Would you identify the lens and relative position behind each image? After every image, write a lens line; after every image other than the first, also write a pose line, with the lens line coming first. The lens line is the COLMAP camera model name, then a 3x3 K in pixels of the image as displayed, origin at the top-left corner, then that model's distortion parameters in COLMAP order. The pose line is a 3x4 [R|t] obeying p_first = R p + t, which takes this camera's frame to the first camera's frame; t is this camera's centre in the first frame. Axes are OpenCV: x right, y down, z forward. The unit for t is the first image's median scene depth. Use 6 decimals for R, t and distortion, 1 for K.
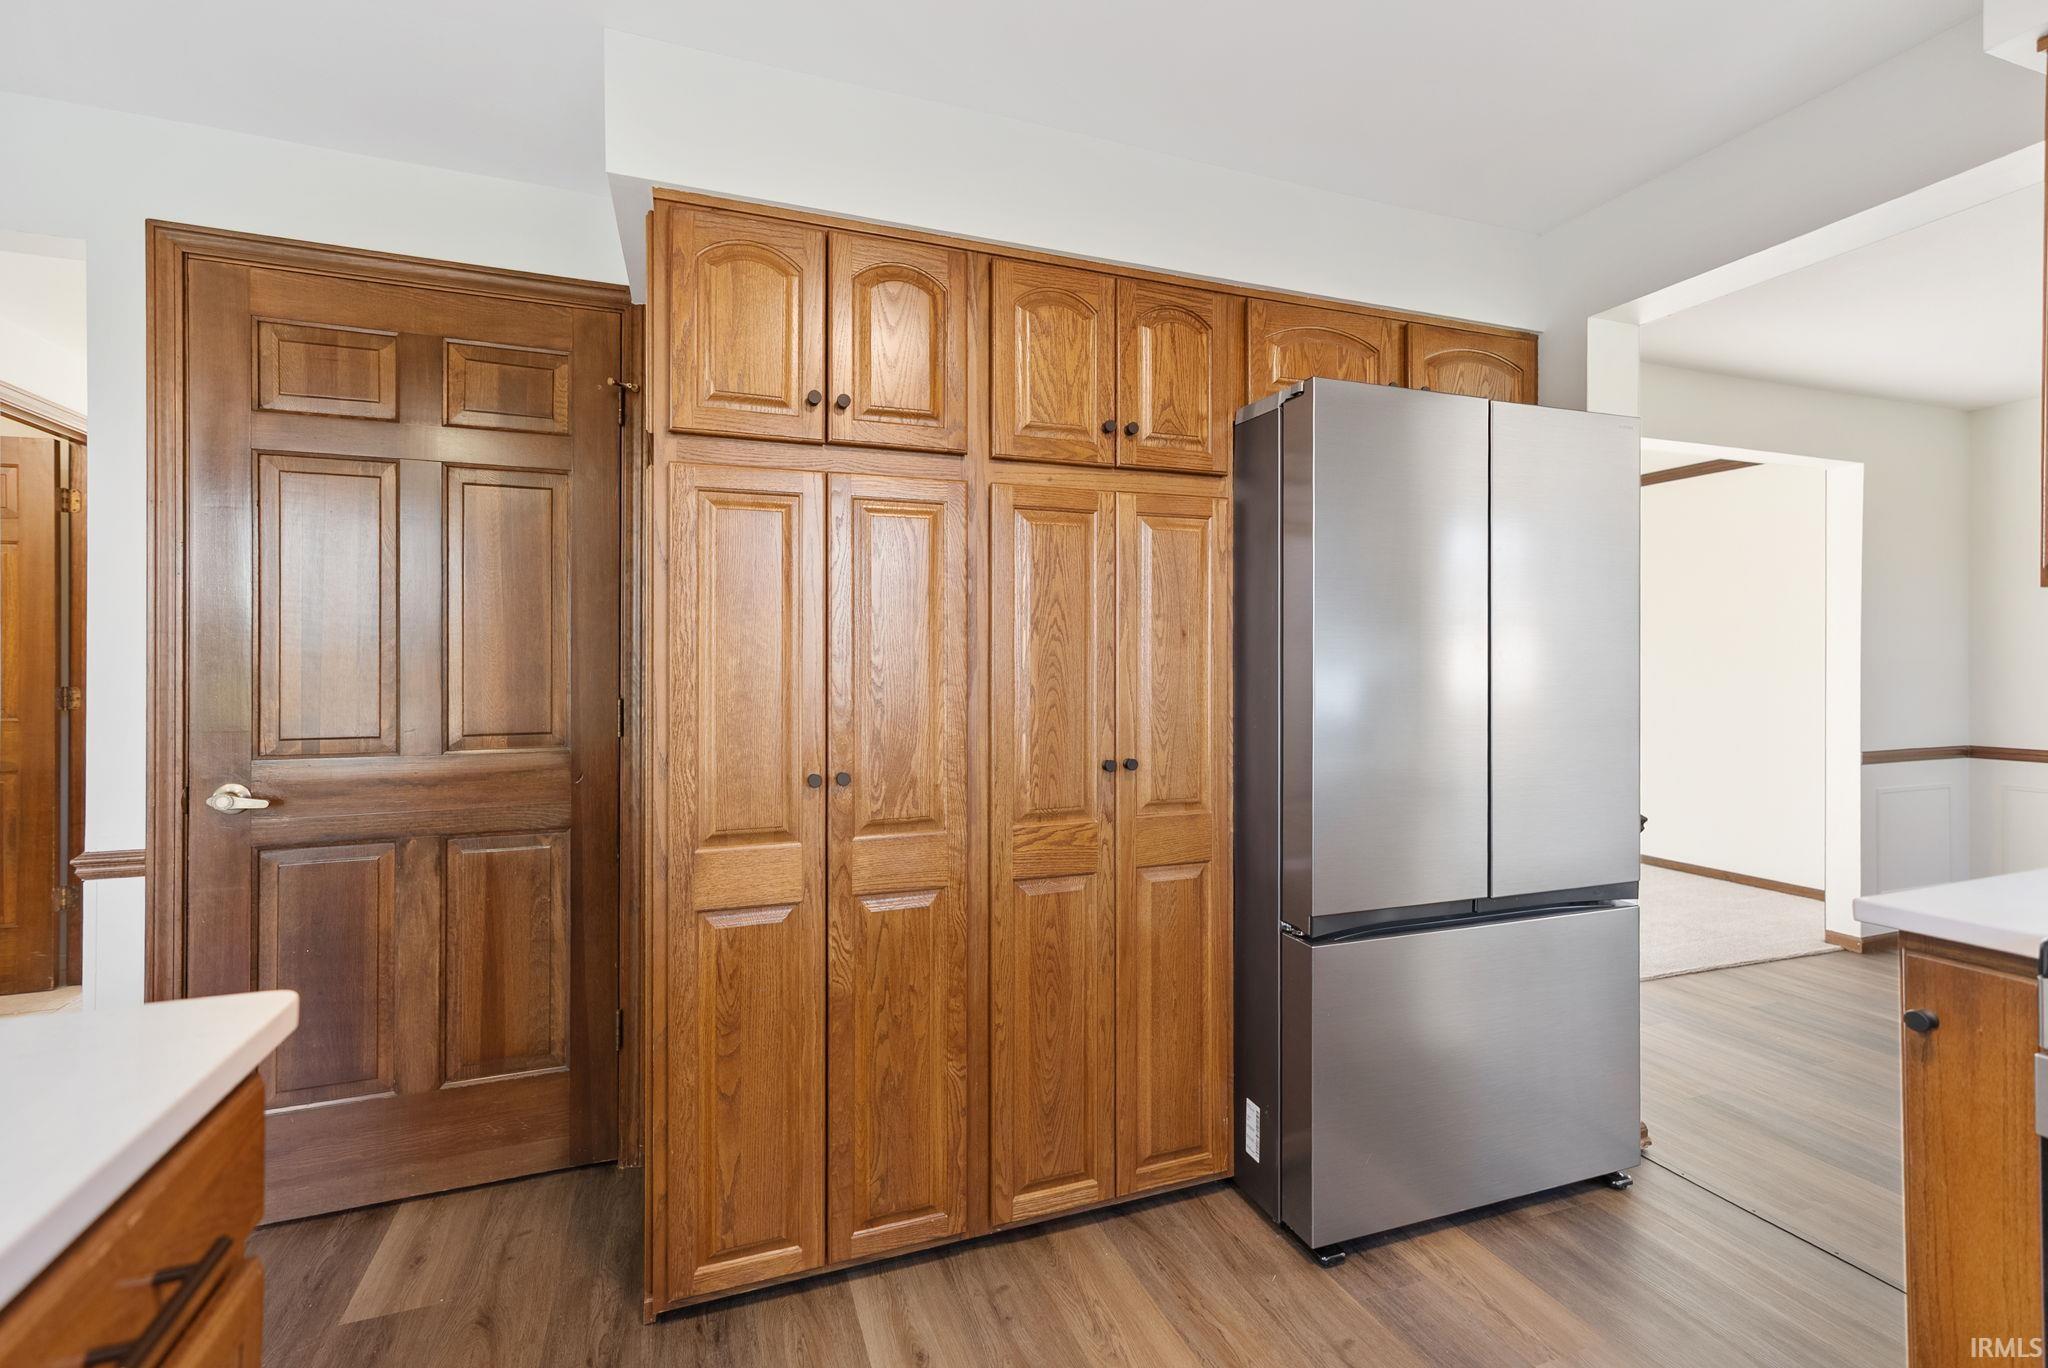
lens RADIAL K [[911.6, 0, 1023.3], [0, 911.6, 666.0], [0, 0, 1]] dist [0.014561, 0.000126]
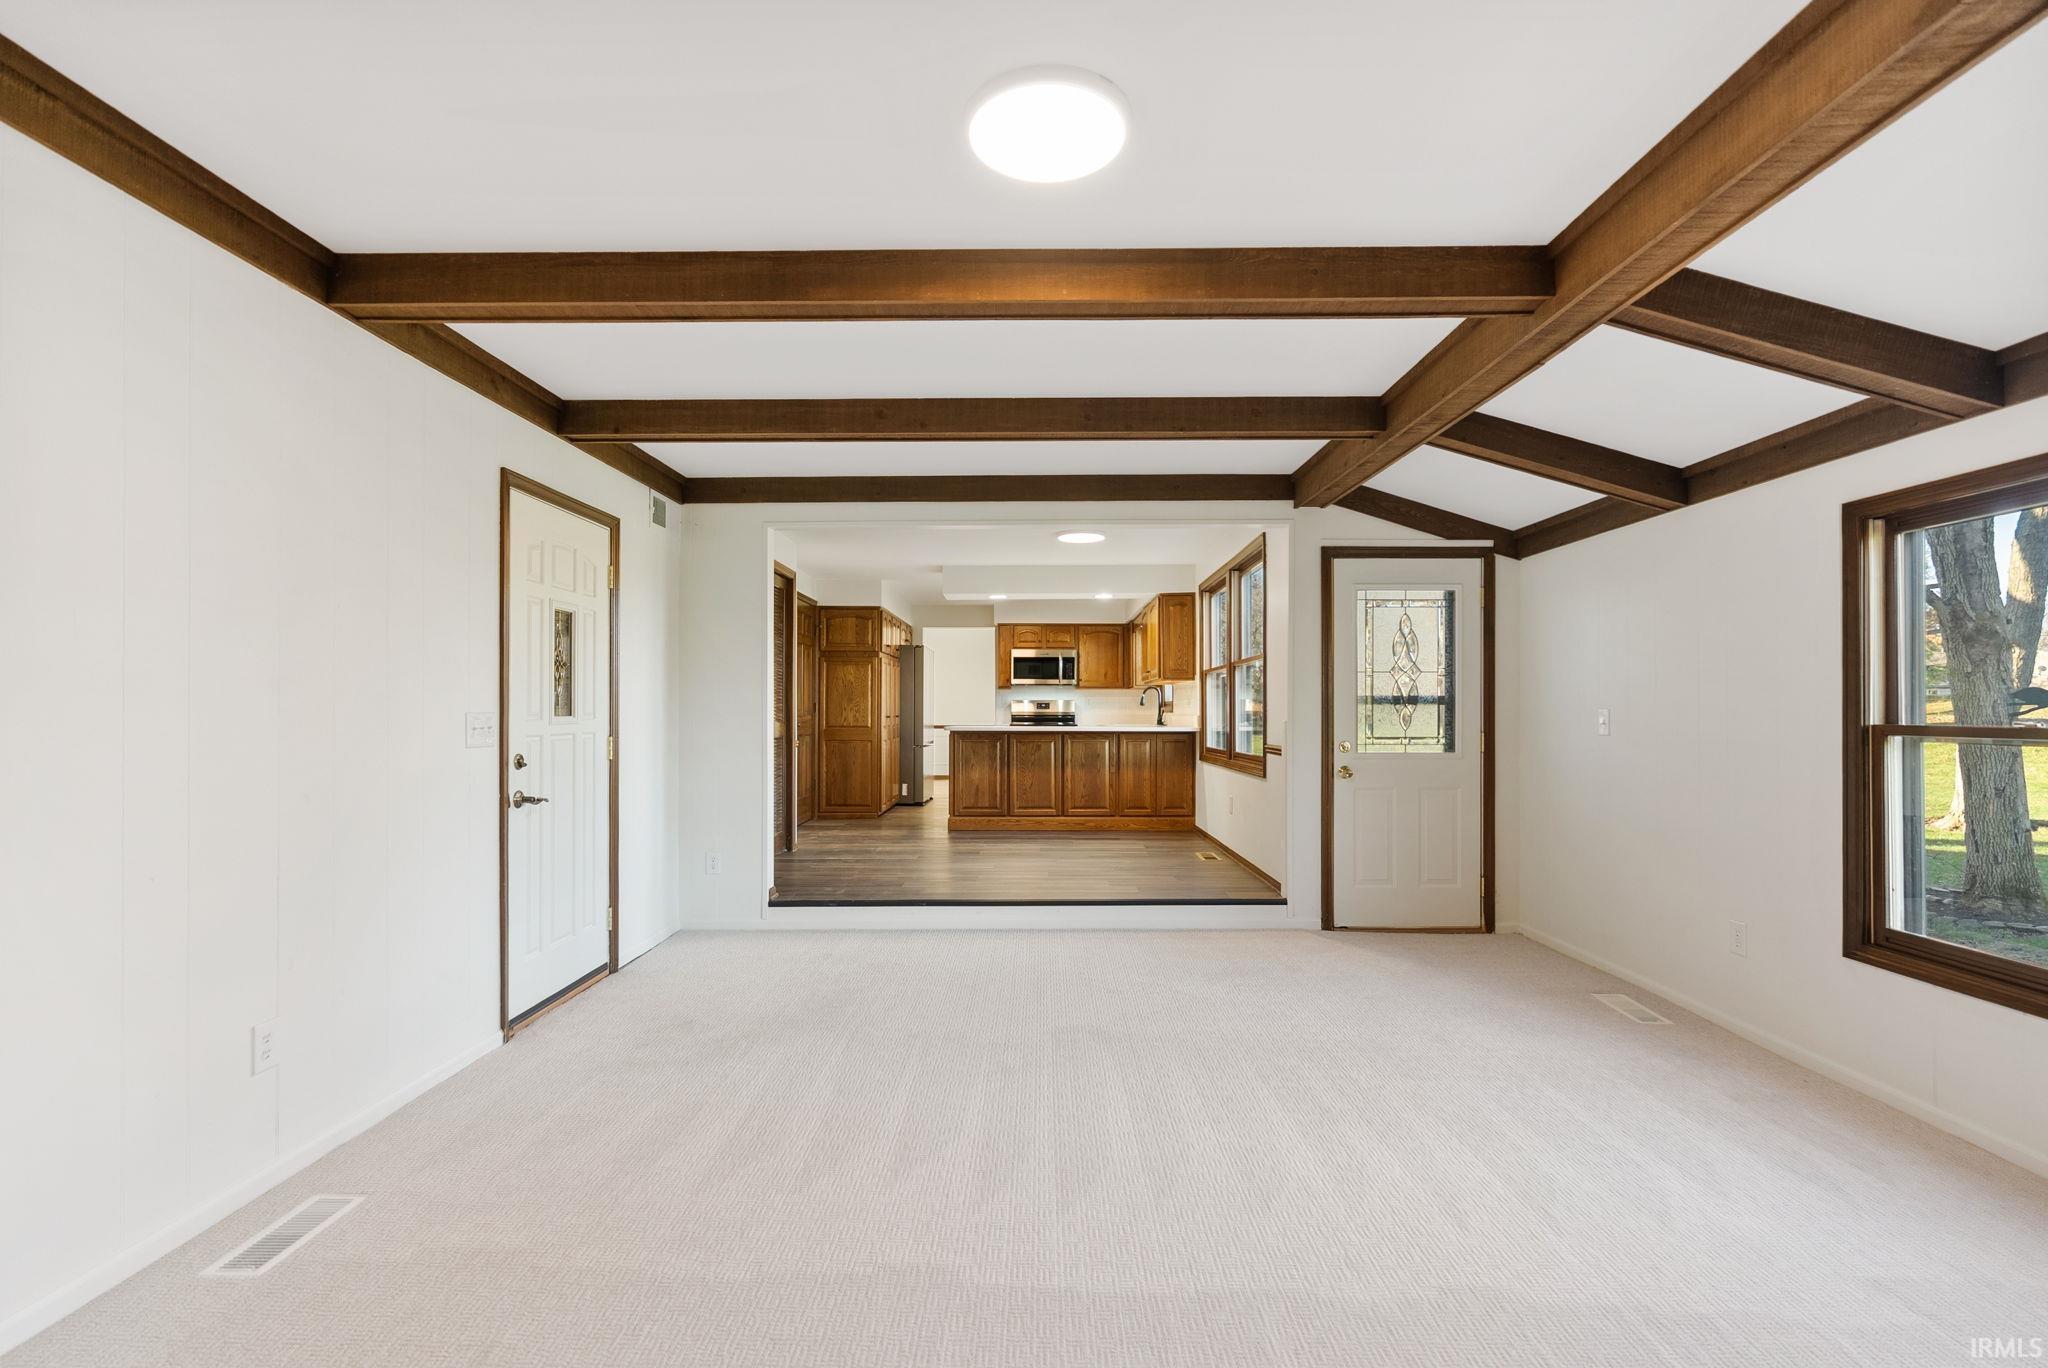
lens RADIAL K [[911.6, 0, 1023.3], [0, 911.6, 666.0], [0, 0, 1]] dist [0.014561, 0.000126]
pose [[0.360530, 0.048224, 0.931500, -4.166547], [-0.000519, 0.998673, -0.051501, 0.086123], [-0.932748, 0.018084, 0.360076, -1.407253]]
